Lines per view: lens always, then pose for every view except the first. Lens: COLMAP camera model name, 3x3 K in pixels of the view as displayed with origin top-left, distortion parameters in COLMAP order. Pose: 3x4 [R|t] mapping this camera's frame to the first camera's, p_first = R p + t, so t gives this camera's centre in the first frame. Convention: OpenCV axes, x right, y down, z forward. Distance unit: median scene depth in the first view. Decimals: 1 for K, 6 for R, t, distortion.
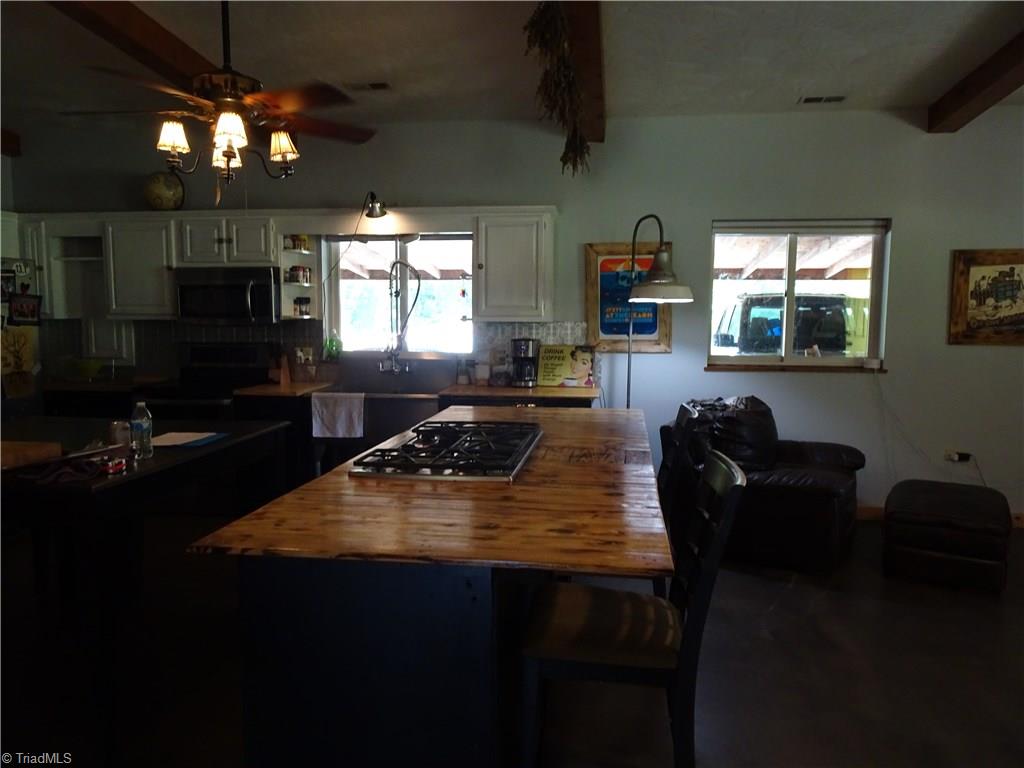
lens RADIAL K [[738.0, 0, 508.5], [0, 738.0, 378.2], [0, 0, 1]] dist [0.011647, 0.009556]
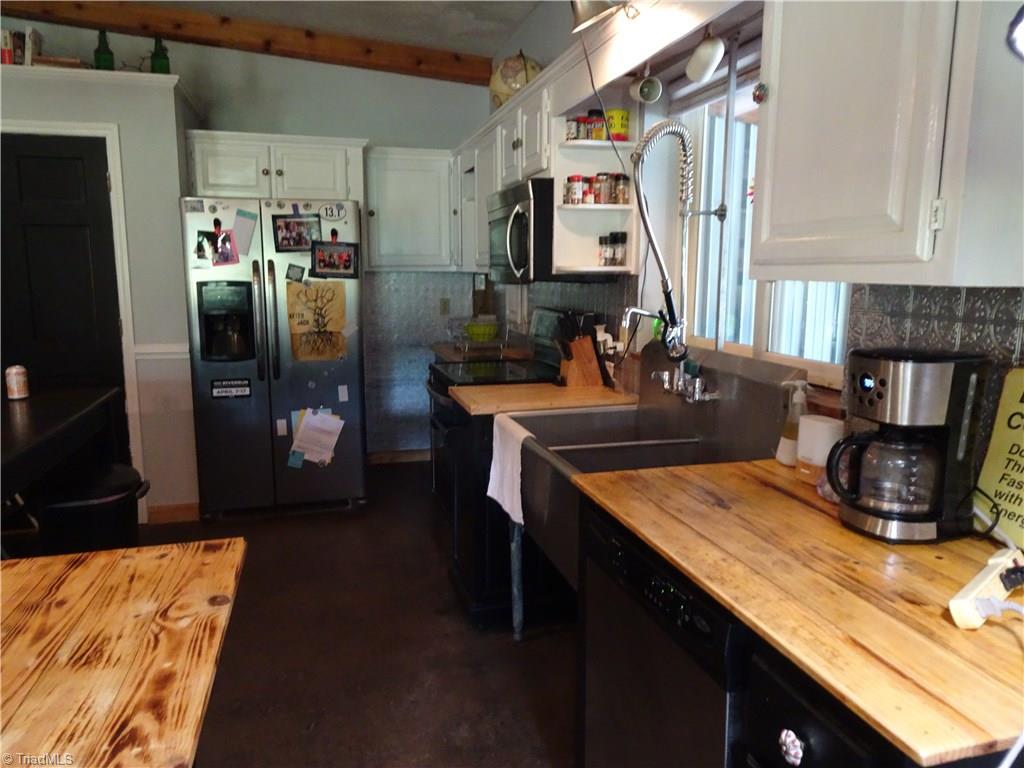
lens RADIAL K [[738.0, 0, 511.4], [0, 738.0, 377.5], [0, 0, 1]] dist [0.011647, 0.009556]
pose [[0.397188, 0.134637, -0.907808, 0.198329], [-0.080208, 0.990488, 0.111806, -0.060712], [0.914226, 0.028406, 0.404209, 0.739731]]
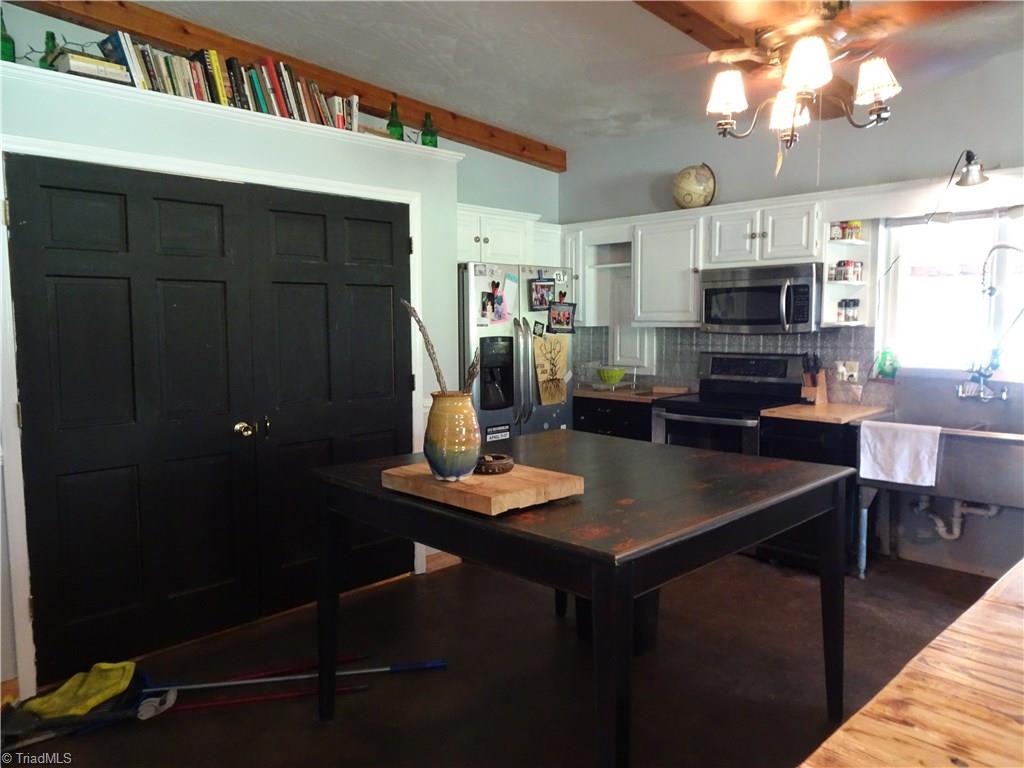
lens RADIAL K [[738.0, 0, 511.7], [0, 738.0, 381.7], [0, 0, 1]] dist [0.011647, 0.009556]
pose [[0.796802, 0.045349, -0.602536, -0.084808], [-0.046893, 0.998813, 0.013163, -0.013264], [0.602418, 0.017766, 0.797983, 0.141561]]
